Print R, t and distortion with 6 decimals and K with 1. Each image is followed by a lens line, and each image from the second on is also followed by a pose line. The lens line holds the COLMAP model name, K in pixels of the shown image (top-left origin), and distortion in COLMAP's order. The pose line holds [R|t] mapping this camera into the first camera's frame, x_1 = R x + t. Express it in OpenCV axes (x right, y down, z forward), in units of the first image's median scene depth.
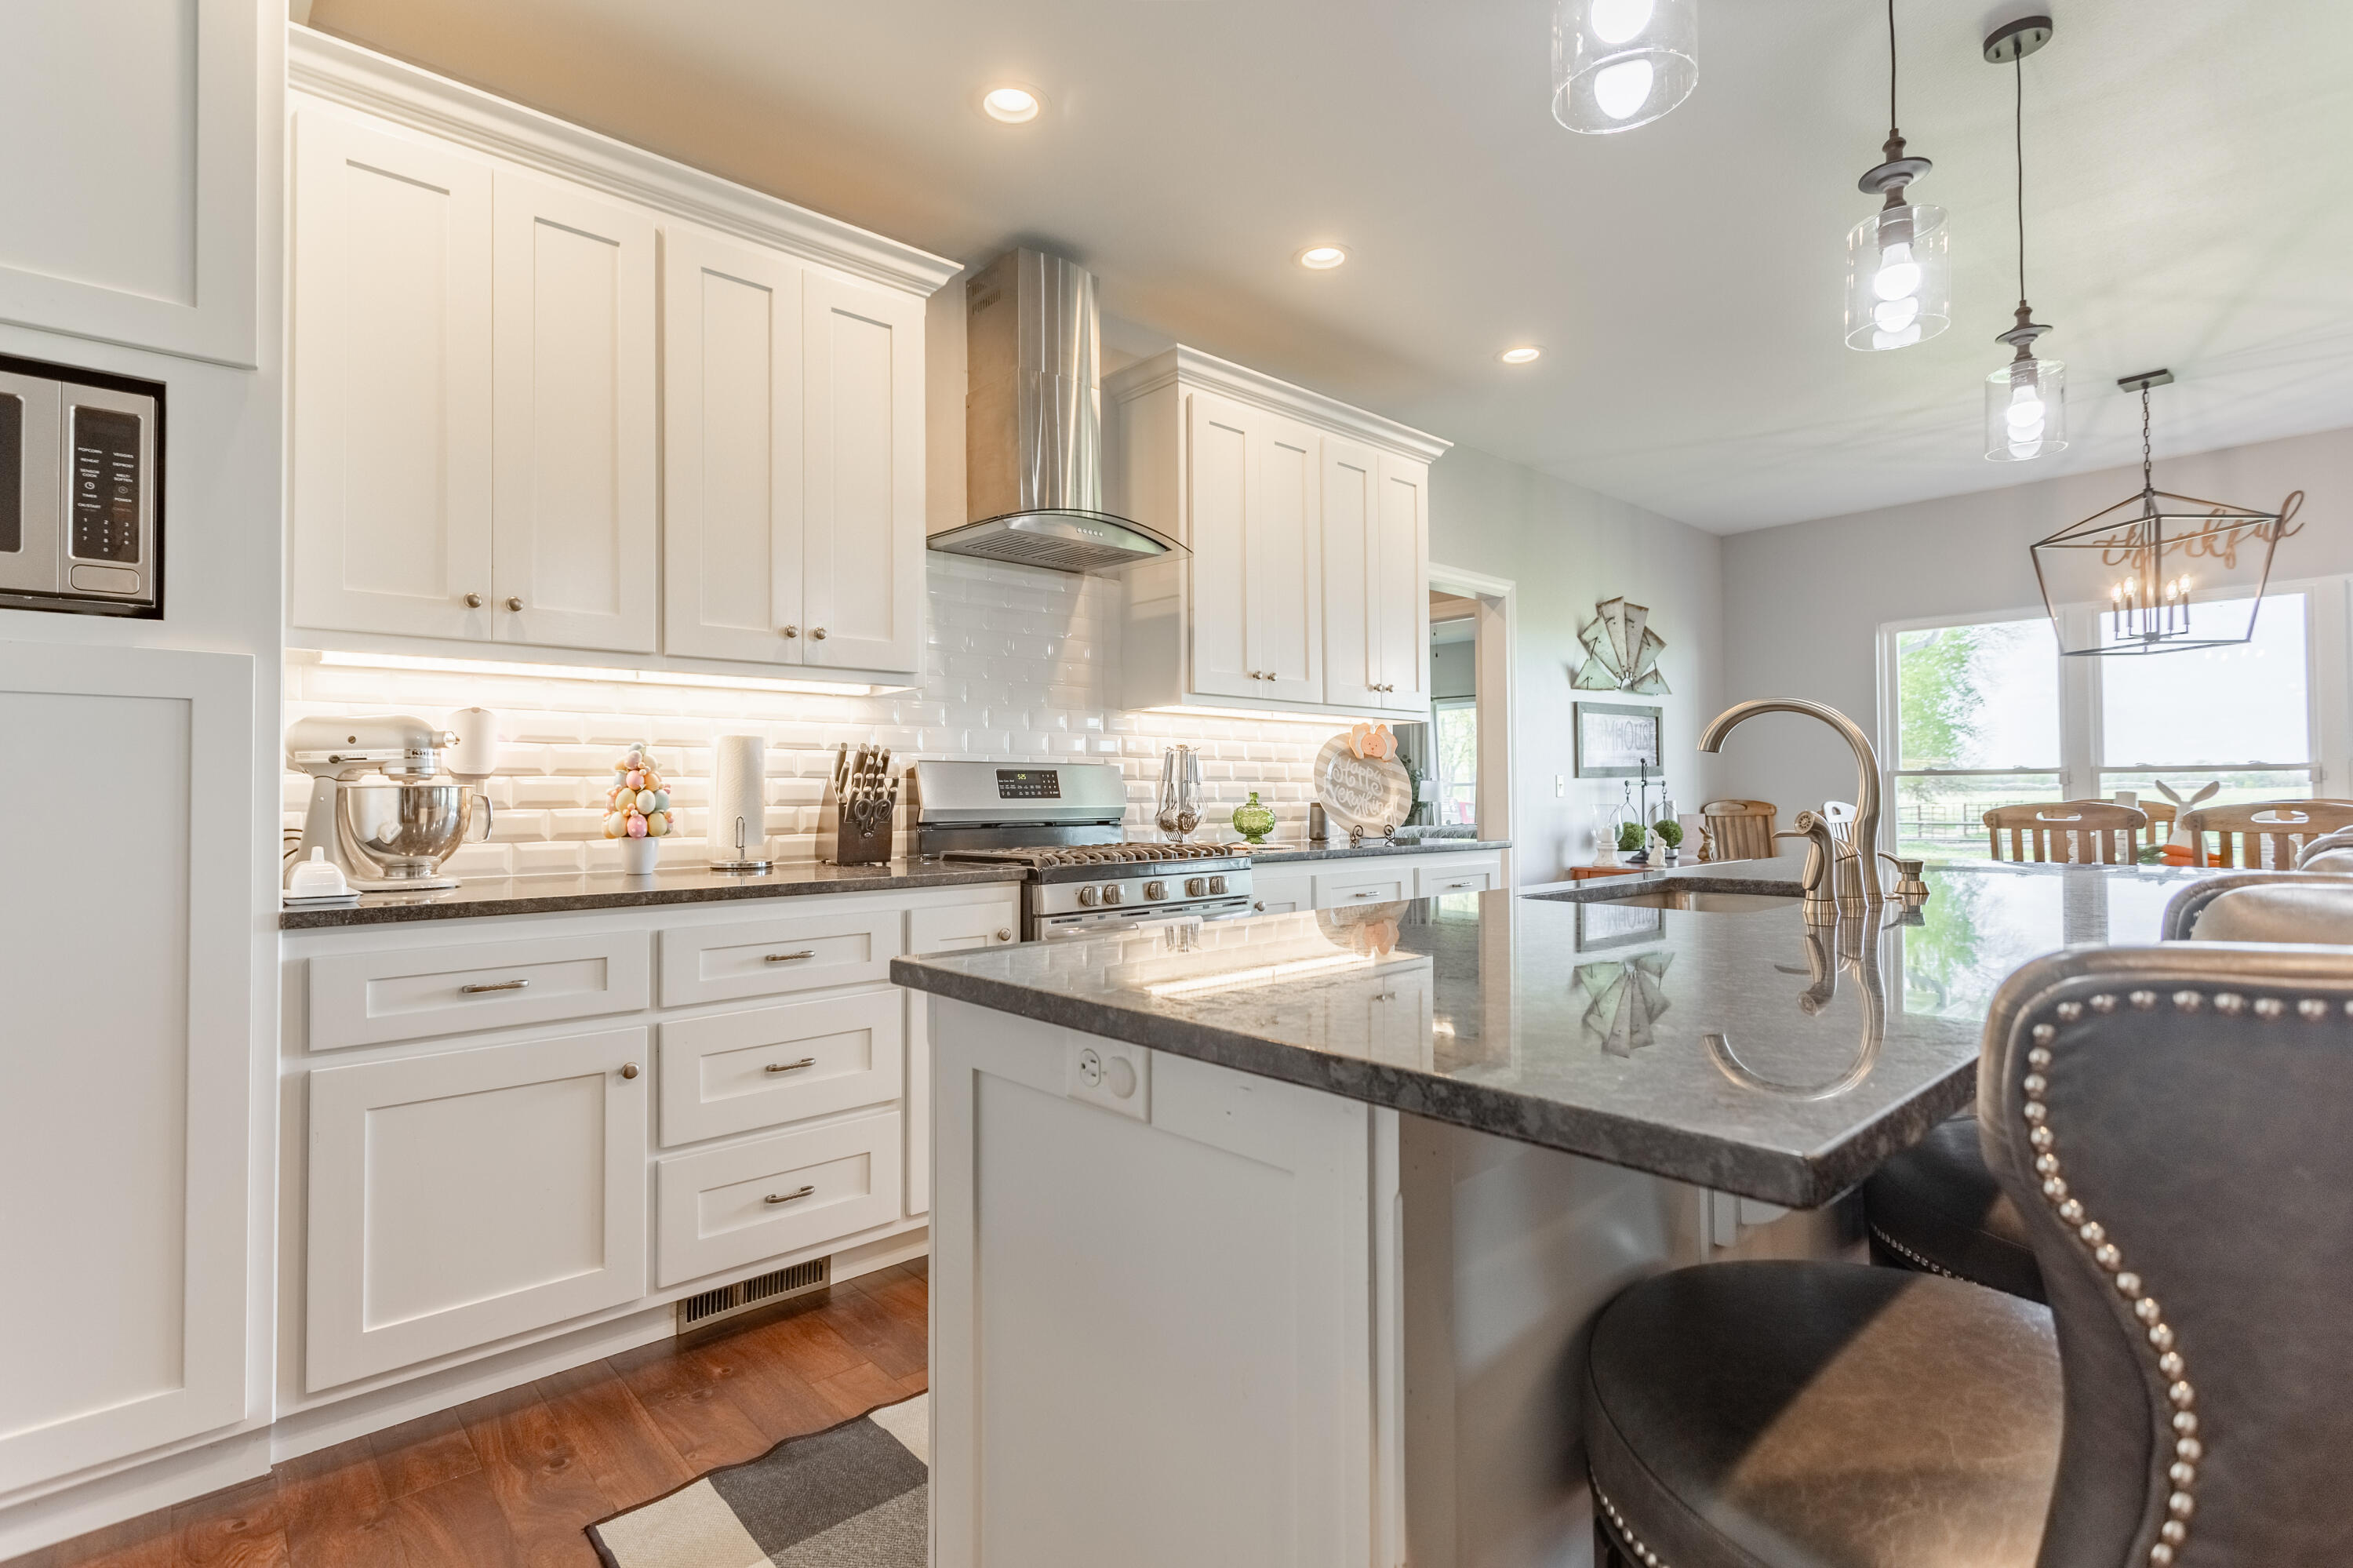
lens RADIAL K [[1084.0, 0, 1130.1], [0, 1084.0, 777.1], [0, 0, 1]] dist [-0.000237, 0.000074]
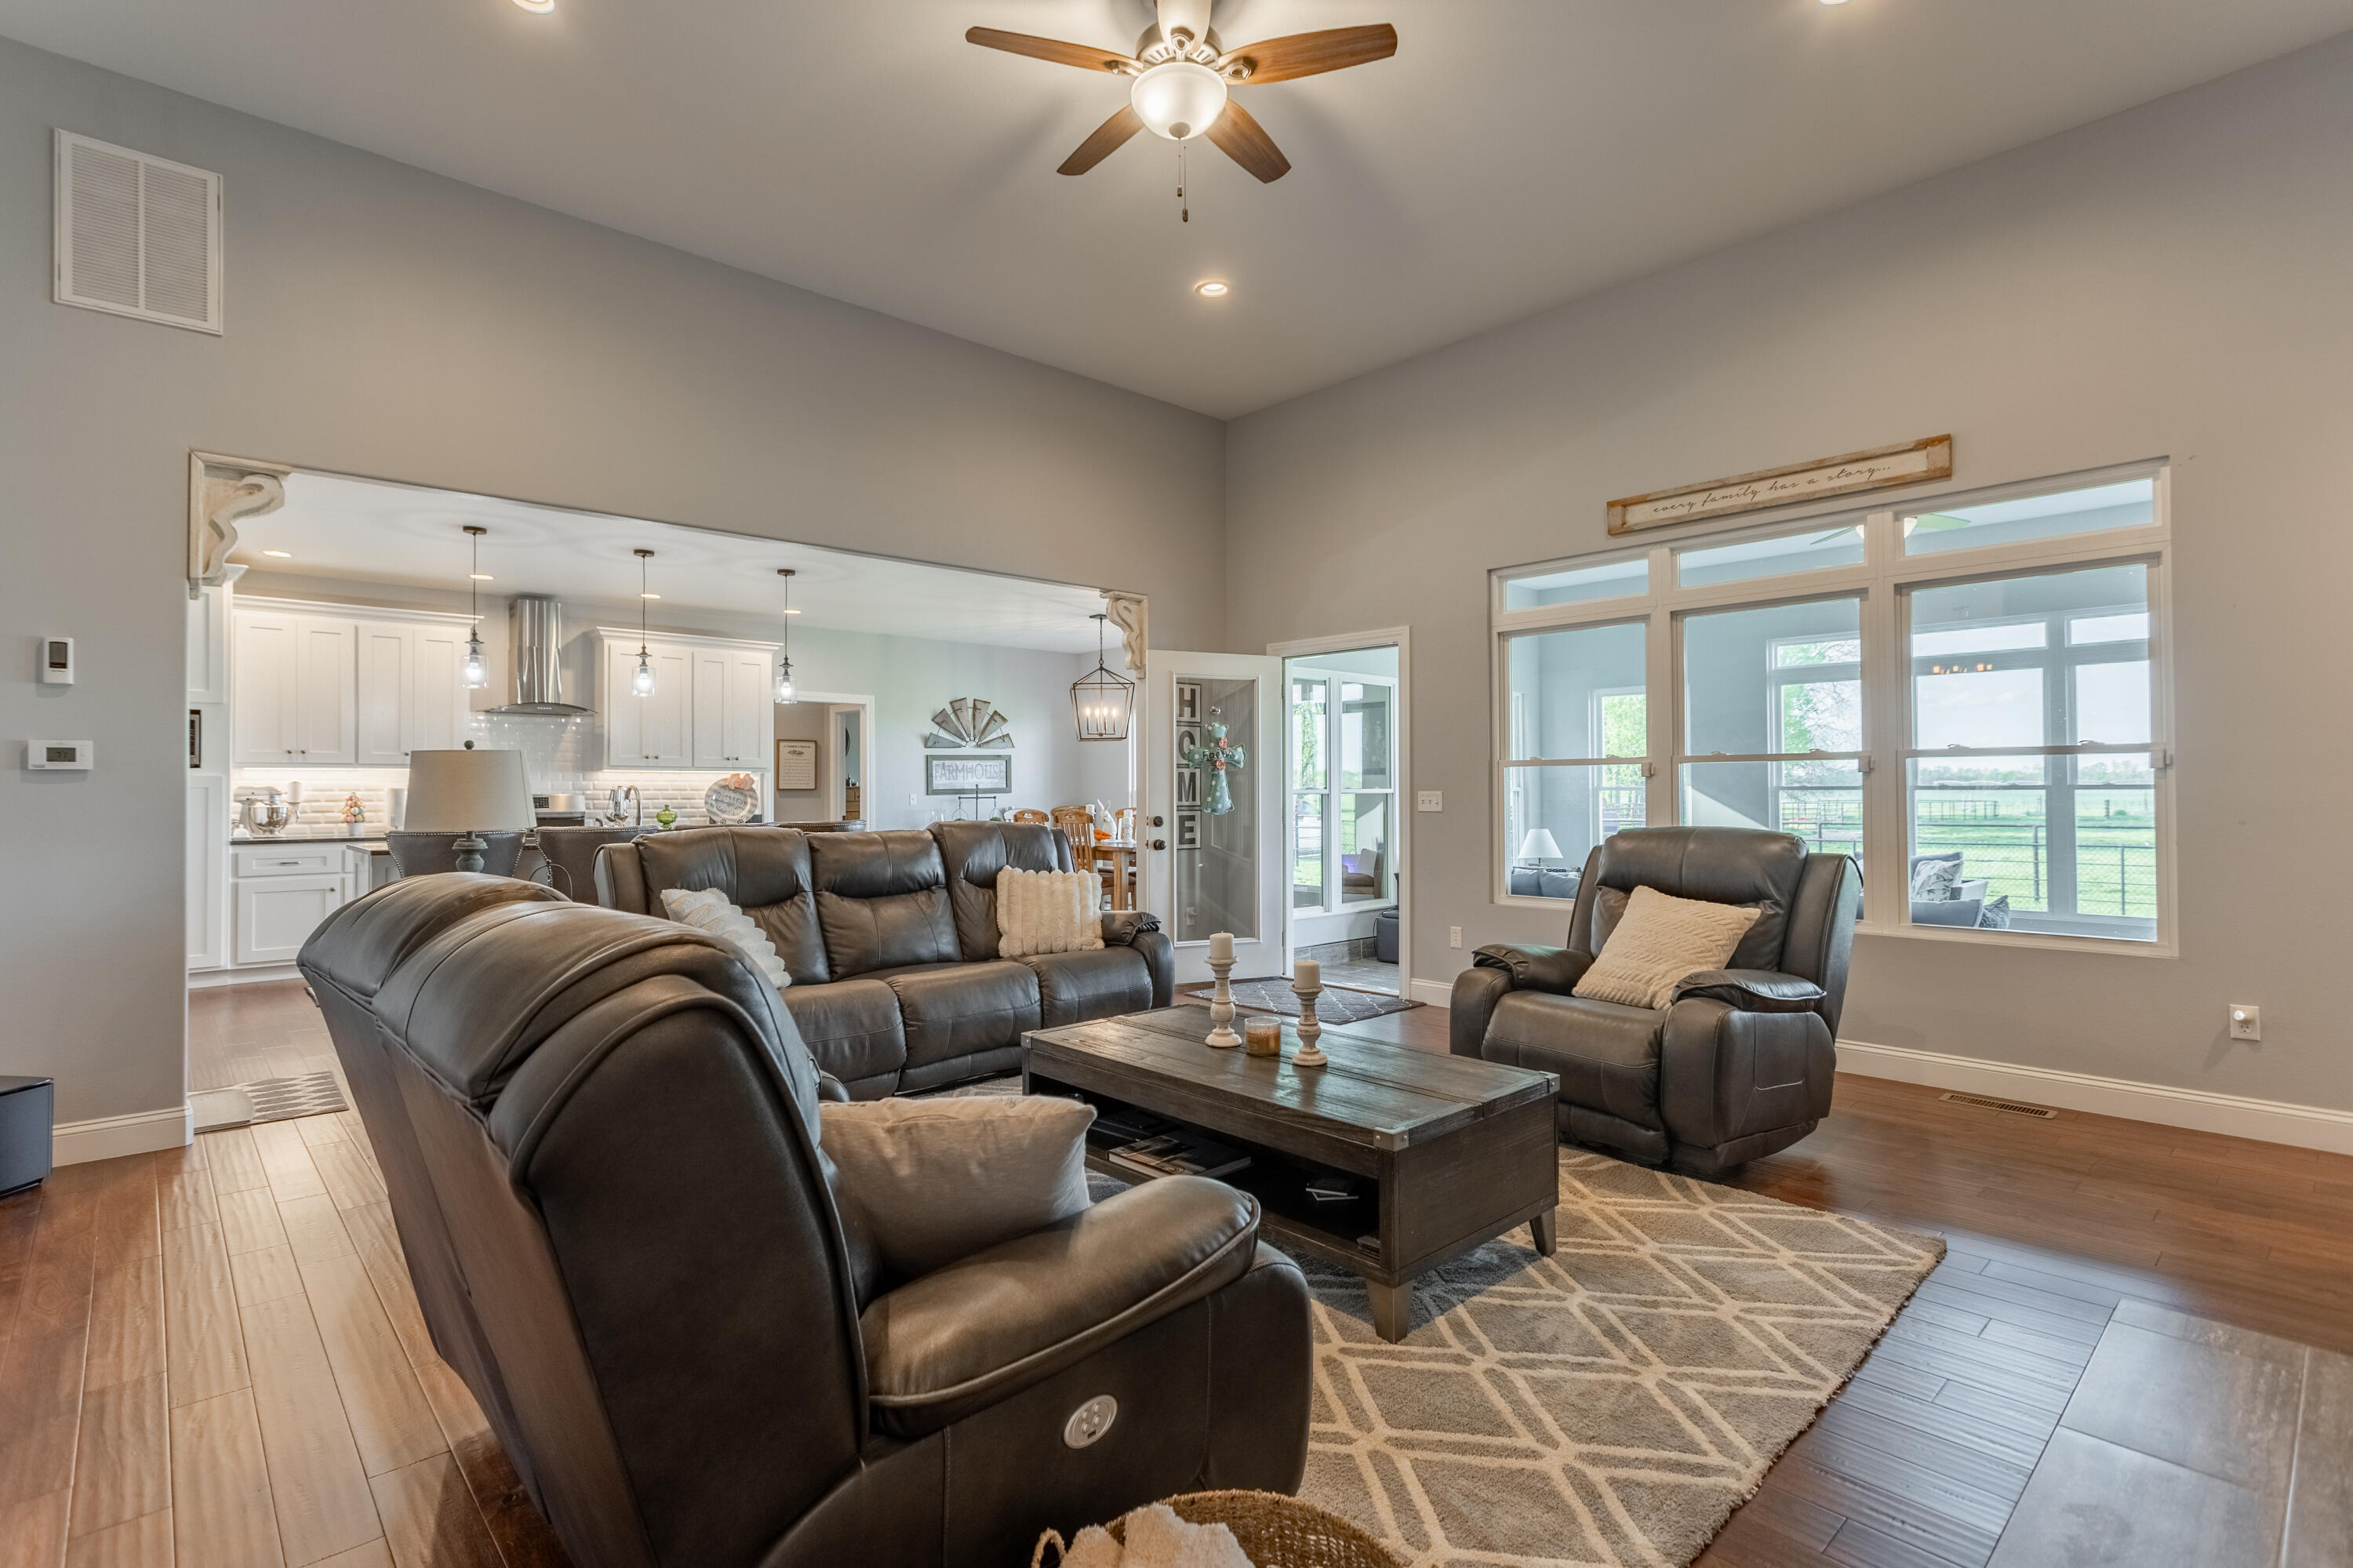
lens RADIAL K [[1104.9, 0, 1165.4], [0, 1104.9, 773.7], [0, 0, 1]] dist [-0.004454, -0.000385]
pose [[0.999417, 0.004167, 0.033883, 1.919727], [-0.004356, 0.999975, 0.005504, -0.121448], [-0.033859, -0.005649, 0.999411, -2.414394]]
